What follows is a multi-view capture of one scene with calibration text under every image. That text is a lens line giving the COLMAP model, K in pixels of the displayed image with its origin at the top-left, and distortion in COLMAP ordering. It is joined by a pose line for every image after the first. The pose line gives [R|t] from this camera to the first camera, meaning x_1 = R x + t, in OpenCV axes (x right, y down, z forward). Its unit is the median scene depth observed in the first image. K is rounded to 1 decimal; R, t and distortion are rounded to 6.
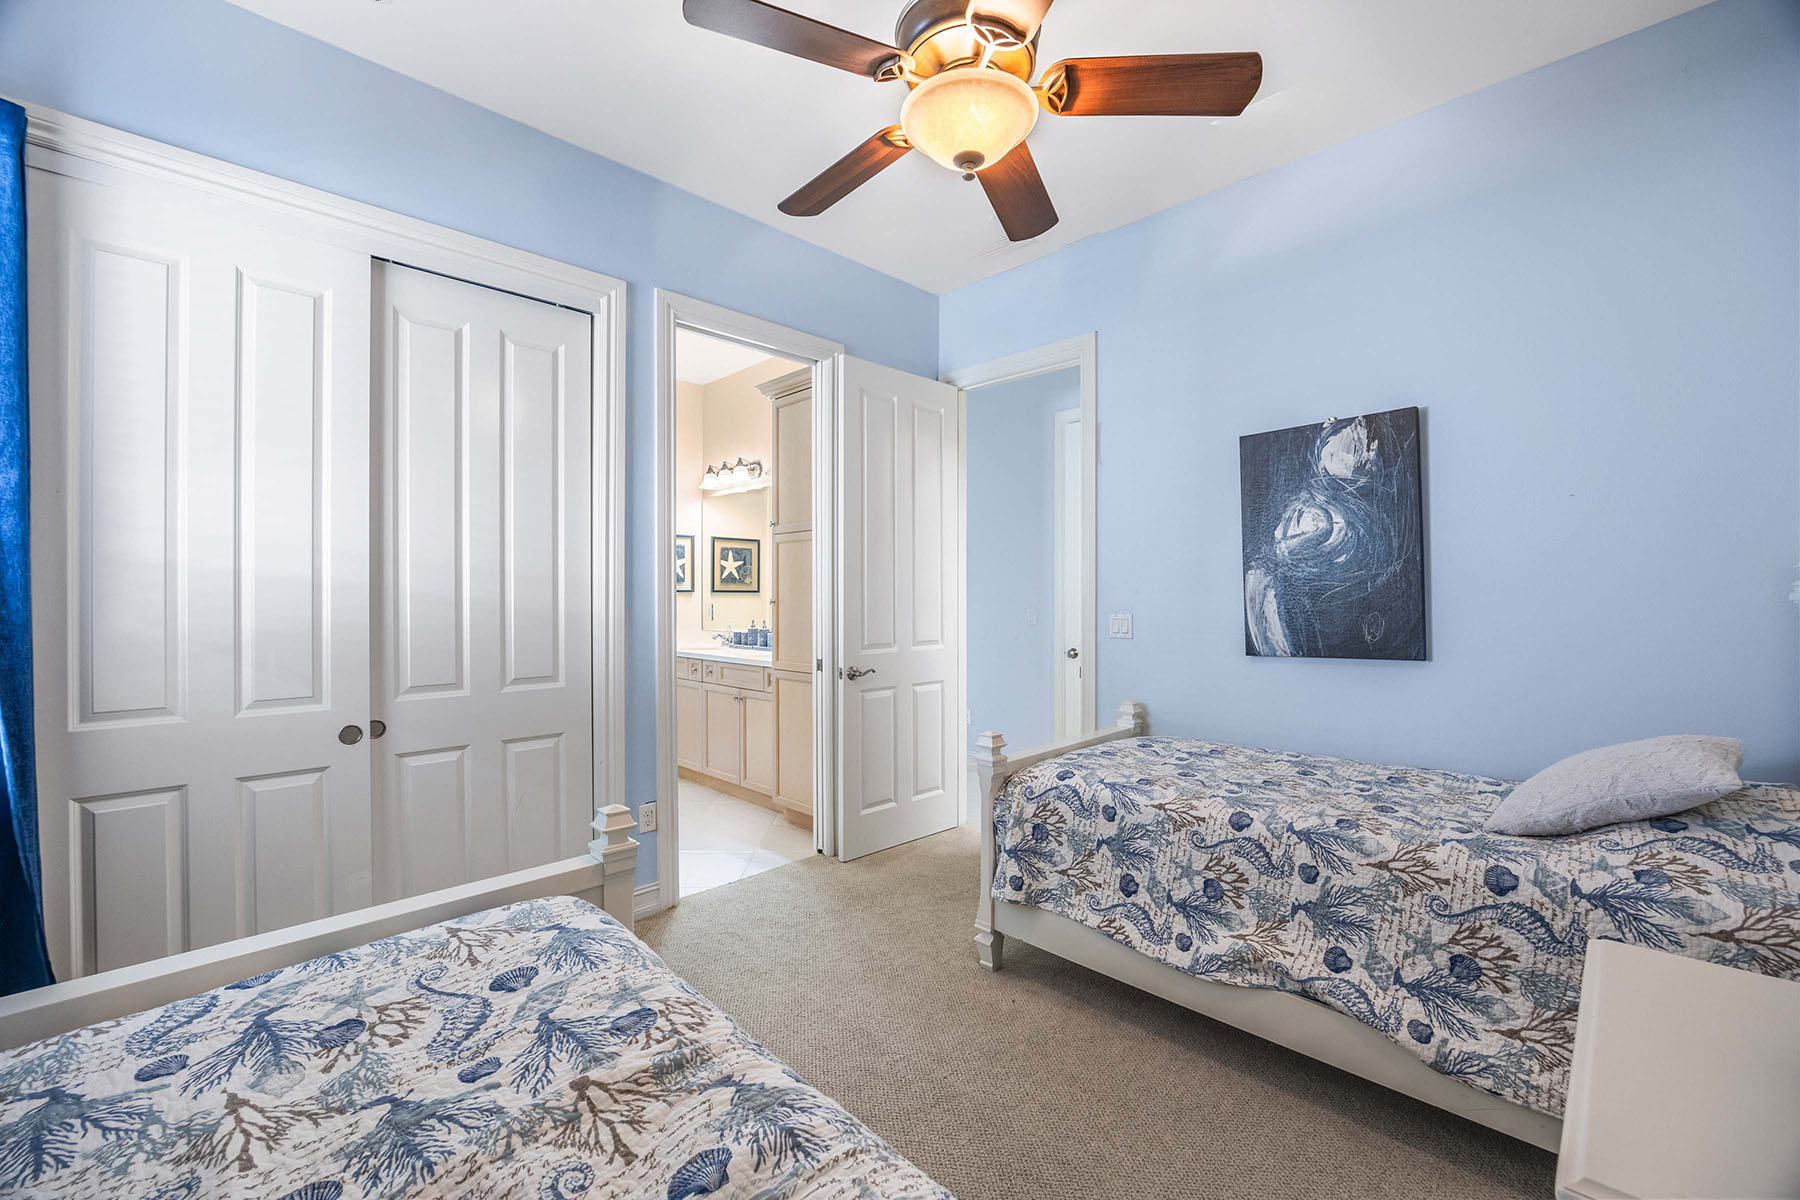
lens RADIAL K [[737.9, 0, 900.0], [0, 737.9, 600.0], [0, 0, 1]] dist [-0.000317, -0.000075]
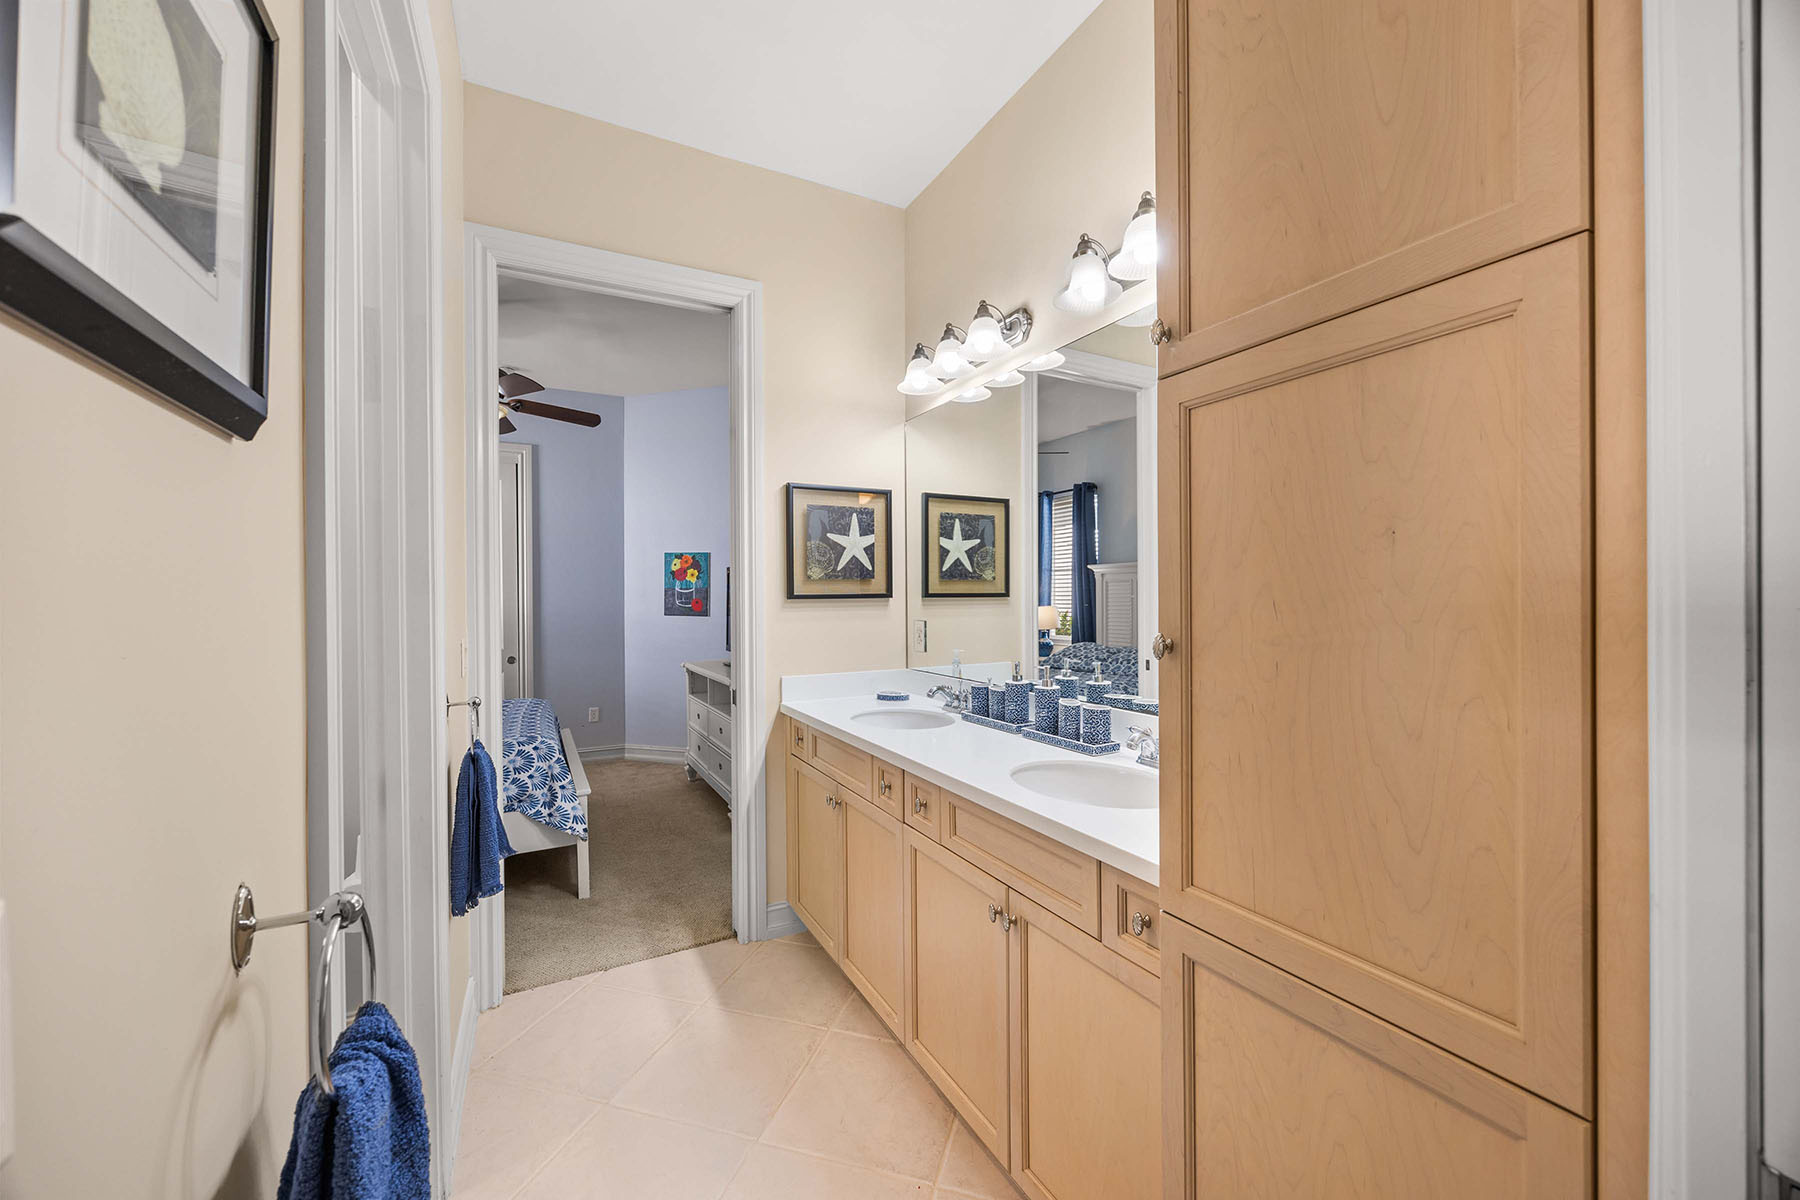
lens RADIAL K [[693.9, 0, 898.0], [0, 693.9, 597.3], [0, 0, 1]] dist [-0.000598, 0.000185]
pose [[0.959360, -0.007719, -0.282080, -0.133782], [0.007656, 0.999970, -0.001324, -0.010087], [0.282082, -0.000890, 0.959390, 0.521726]]
